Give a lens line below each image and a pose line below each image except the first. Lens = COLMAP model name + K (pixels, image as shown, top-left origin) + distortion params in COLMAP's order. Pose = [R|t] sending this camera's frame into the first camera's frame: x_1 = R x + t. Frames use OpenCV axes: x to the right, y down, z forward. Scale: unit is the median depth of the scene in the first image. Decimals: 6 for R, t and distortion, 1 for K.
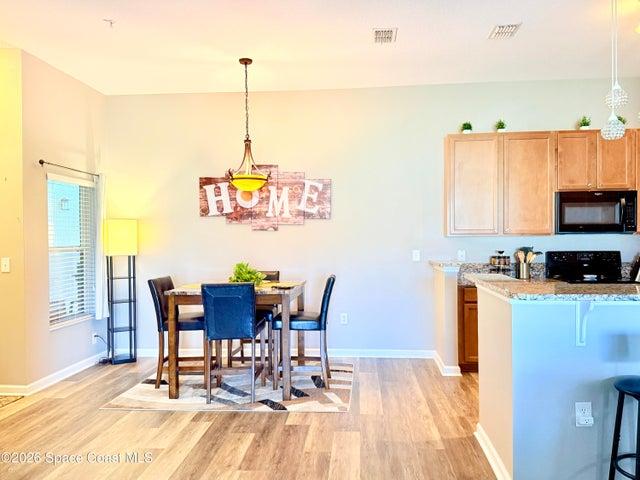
lens RADIAL K [[520.1, 0, 322.3], [0, 520.1, 240.9], [0, 0, 1]] dist [0.123155, -0.224190]
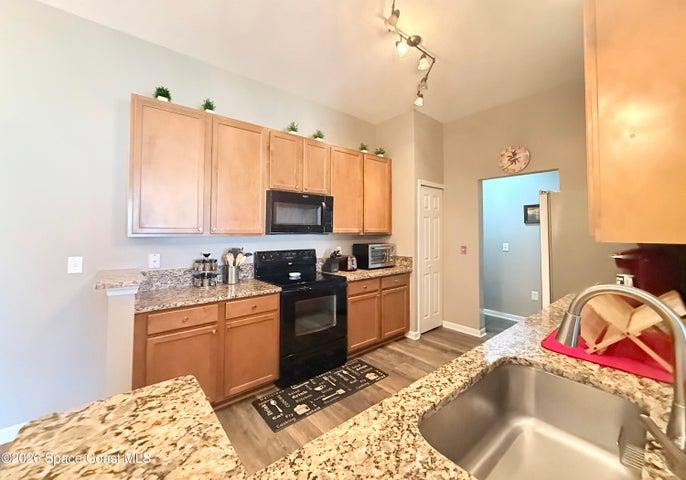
lens RADIAL K [[272.6, 0, 341.6], [0, 272.6, 223.0], [0, 0, 1]] dist [0.000347, 0.000009]
pose [[0.713749, 0.032244, 0.699659, 0.191703], [-0.003091, 0.999075, -0.042888, -0.012714], [-0.700395, 0.028449, 0.713188, 0.549039]]
